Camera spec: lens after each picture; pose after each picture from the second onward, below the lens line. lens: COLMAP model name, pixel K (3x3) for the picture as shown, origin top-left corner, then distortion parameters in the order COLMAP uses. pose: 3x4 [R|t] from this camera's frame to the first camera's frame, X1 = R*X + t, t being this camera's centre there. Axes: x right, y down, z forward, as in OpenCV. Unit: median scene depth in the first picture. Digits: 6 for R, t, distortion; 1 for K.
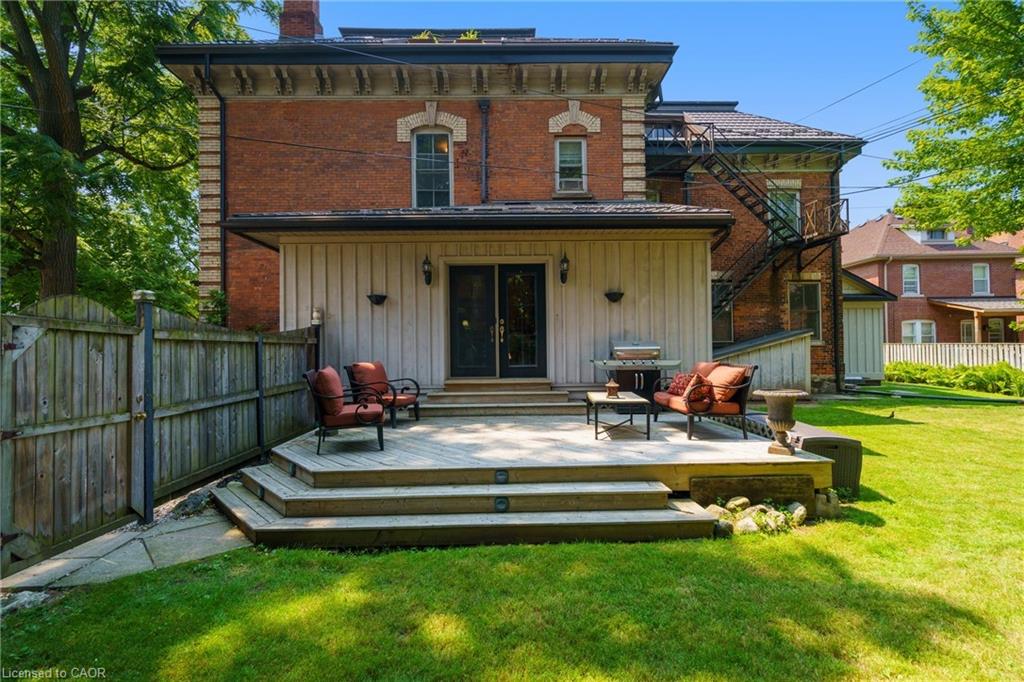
lens RADIAL K [[467.5, 0, 512.0], [0, 467.5, 341.0], [0, 0, 1]] dist [-0.000876, -0.000251]
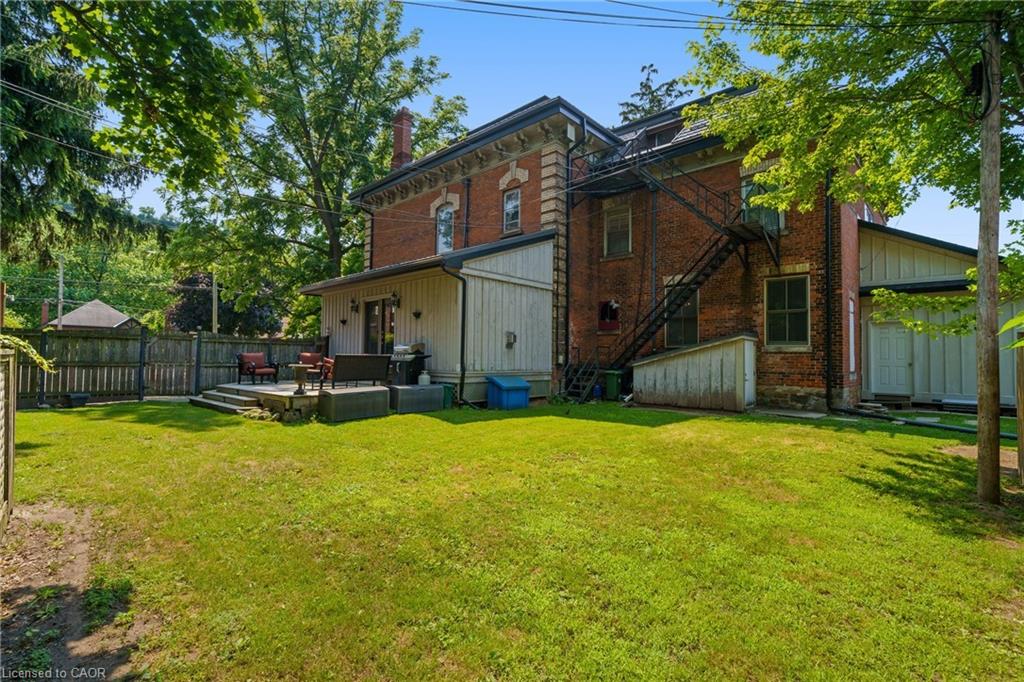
lens RADIAL K [[467.5, 0, 512.0], [0, 467.5, 341.0], [0, 0, 1]] dist [-0.000876, -0.000251]
pose [[0.719490, -0.004342, -0.694490, 1.038578], [-0.008106, 0.999860, -0.014649, 0.008321], [0.694456, 0.016170, 0.719354, 0.062323]]
